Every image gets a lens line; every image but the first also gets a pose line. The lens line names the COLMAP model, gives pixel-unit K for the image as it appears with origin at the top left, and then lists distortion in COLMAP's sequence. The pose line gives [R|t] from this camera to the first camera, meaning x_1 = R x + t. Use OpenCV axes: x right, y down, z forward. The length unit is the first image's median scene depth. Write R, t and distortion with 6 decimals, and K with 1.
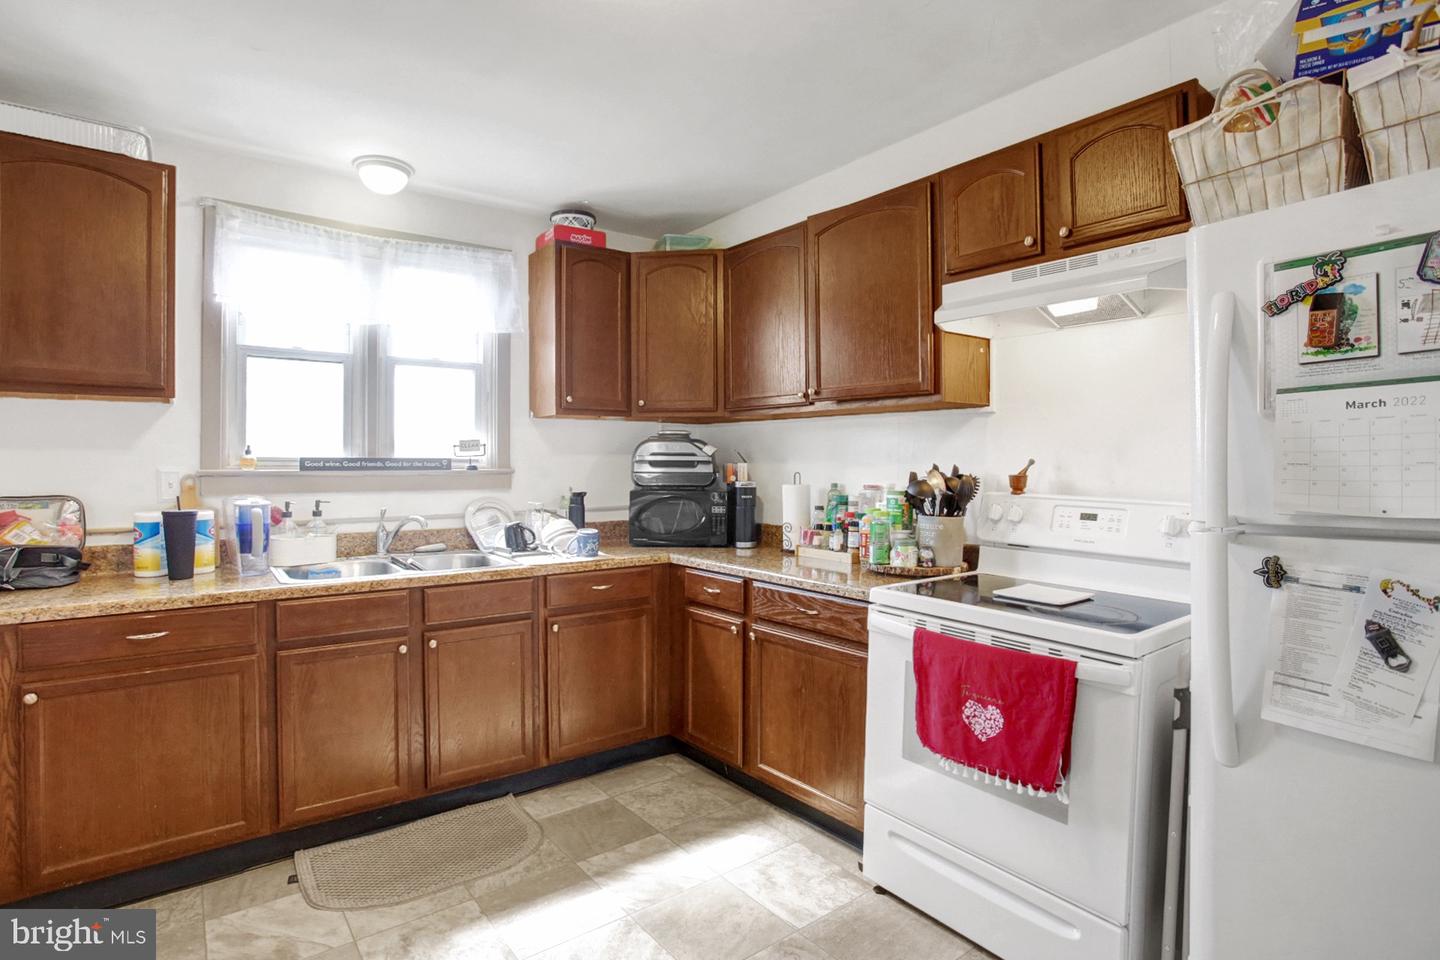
lens RADIAL K [[736.9, 0, 712.6], [0, 736.9, 470.1], [0, 0, 1]] dist [-0.088454, 0.038807]
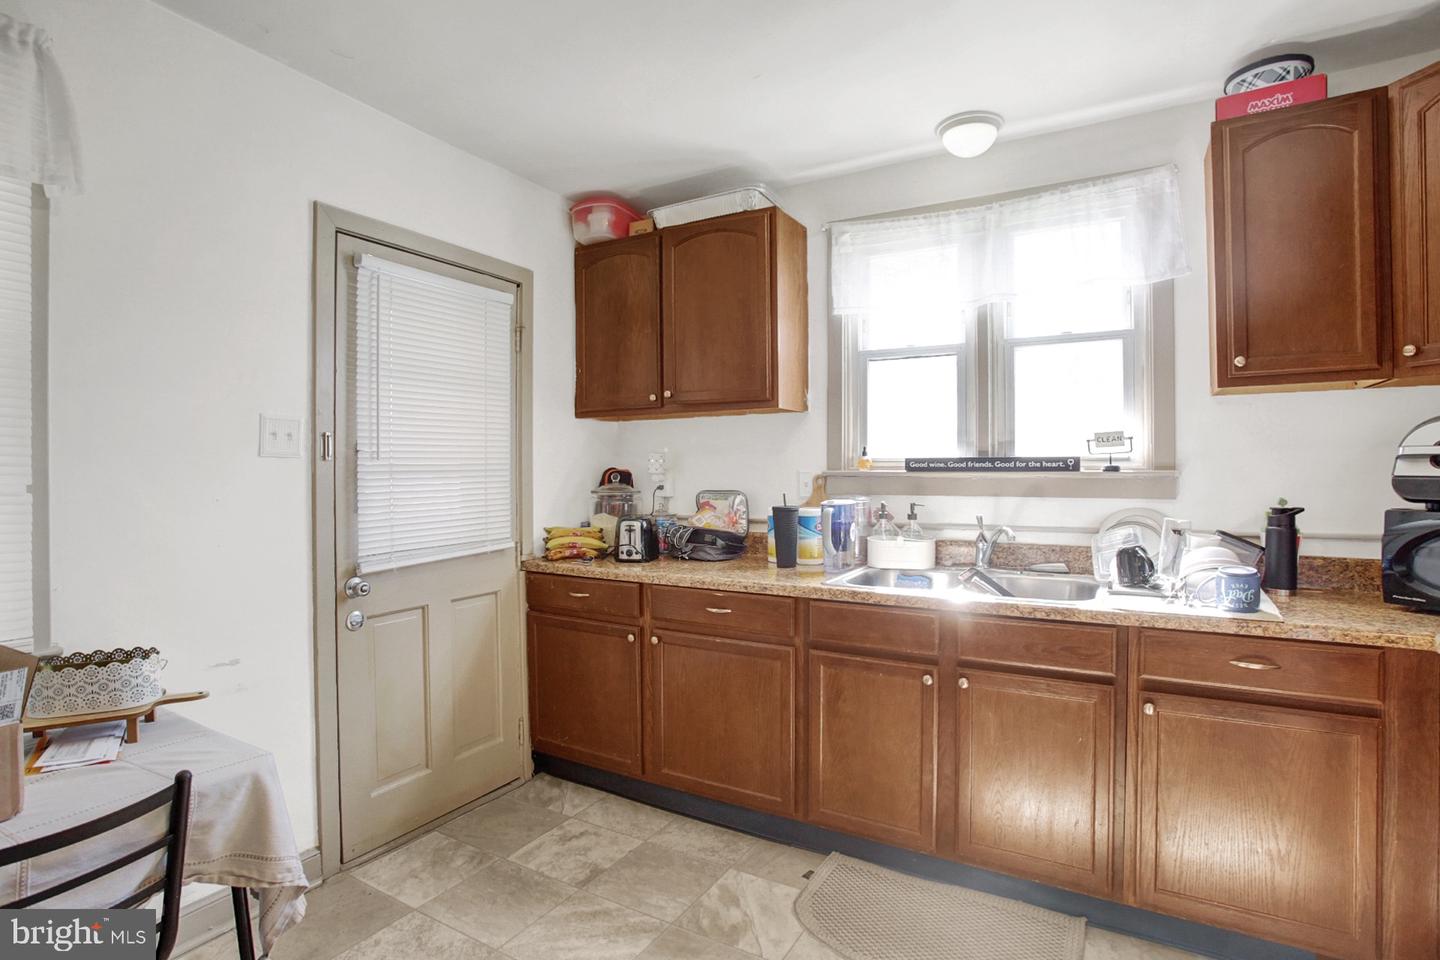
lens RADIAL K [[736.9, 0, 712.6], [0, 736.9, 470.1], [0, 0, 1]] dist [-0.088454, 0.038807]
pose [[0.352523, 0.001198, -0.935802, 0.253497], [-0.002482, 0.999997, 0.000345, -0.000970], [0.935800, 0.002201, 0.352525, 0.399196]]
